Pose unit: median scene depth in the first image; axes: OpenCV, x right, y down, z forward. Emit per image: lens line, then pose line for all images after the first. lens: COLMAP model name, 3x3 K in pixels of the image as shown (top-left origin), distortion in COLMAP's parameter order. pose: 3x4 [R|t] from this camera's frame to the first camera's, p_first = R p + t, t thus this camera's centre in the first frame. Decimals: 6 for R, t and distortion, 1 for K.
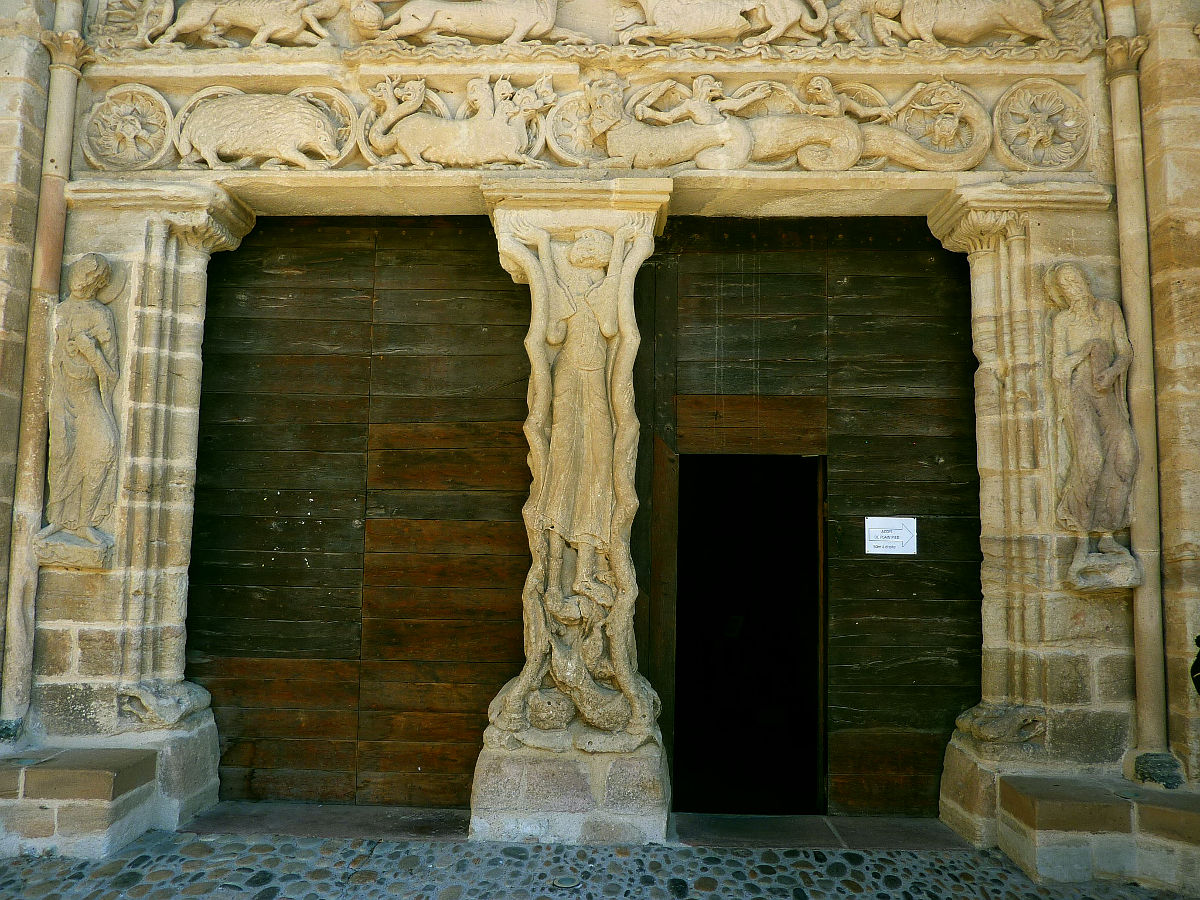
lens RADIAL K [[888.8, 0, 593.6], [0, 888.8, 458.5], [0, 0, 1]] dist [-0.030639, -0.001988]
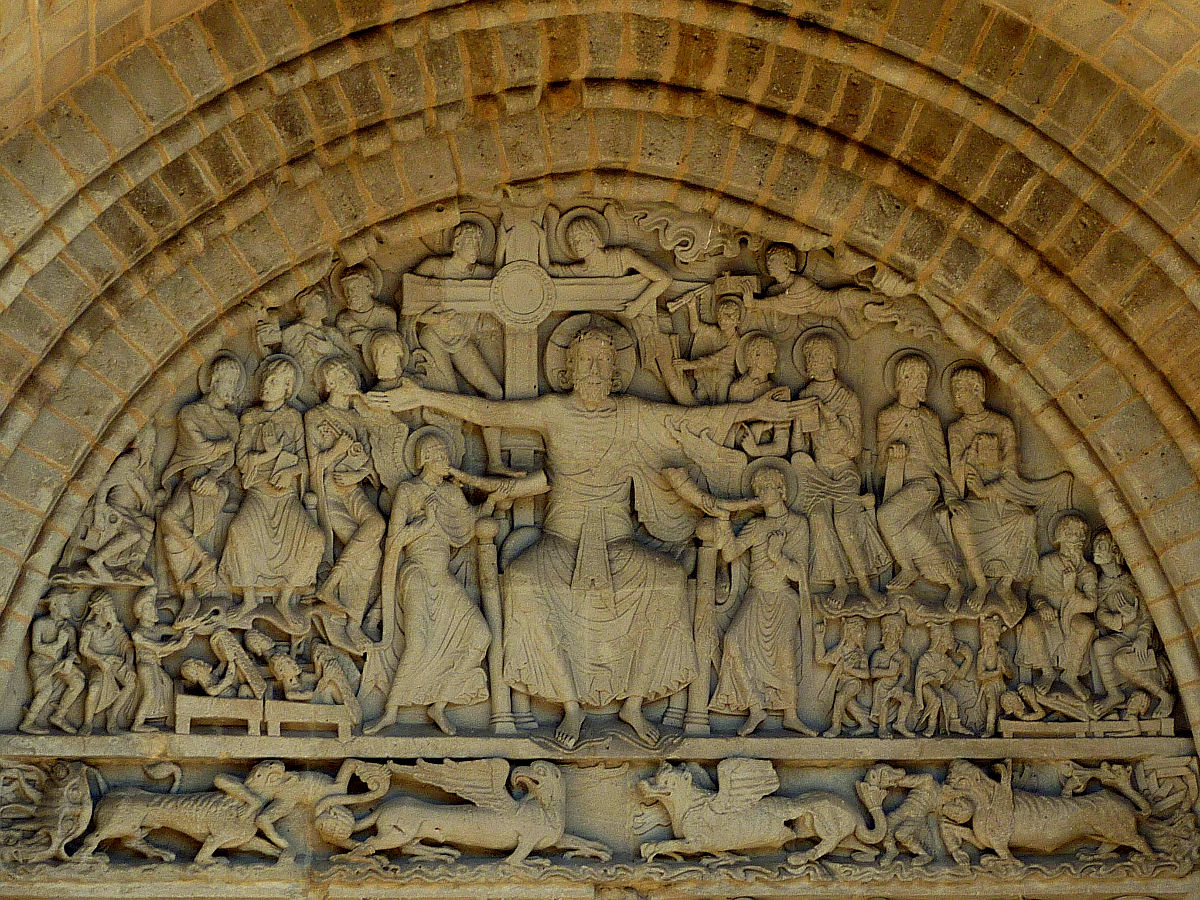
lens RADIAL K [[4642.2, 0, 596.4], [0, 4642.2, 448.4], [0, 0, 1]] dist [0.089232, 0.000000]
pose [[0.985113, 0.008860, 0.171678, -0.768466], [0.011593, 0.992973, -0.117768, -0.340336], [-0.171515, 0.118005, 0.978089, -3.320039]]
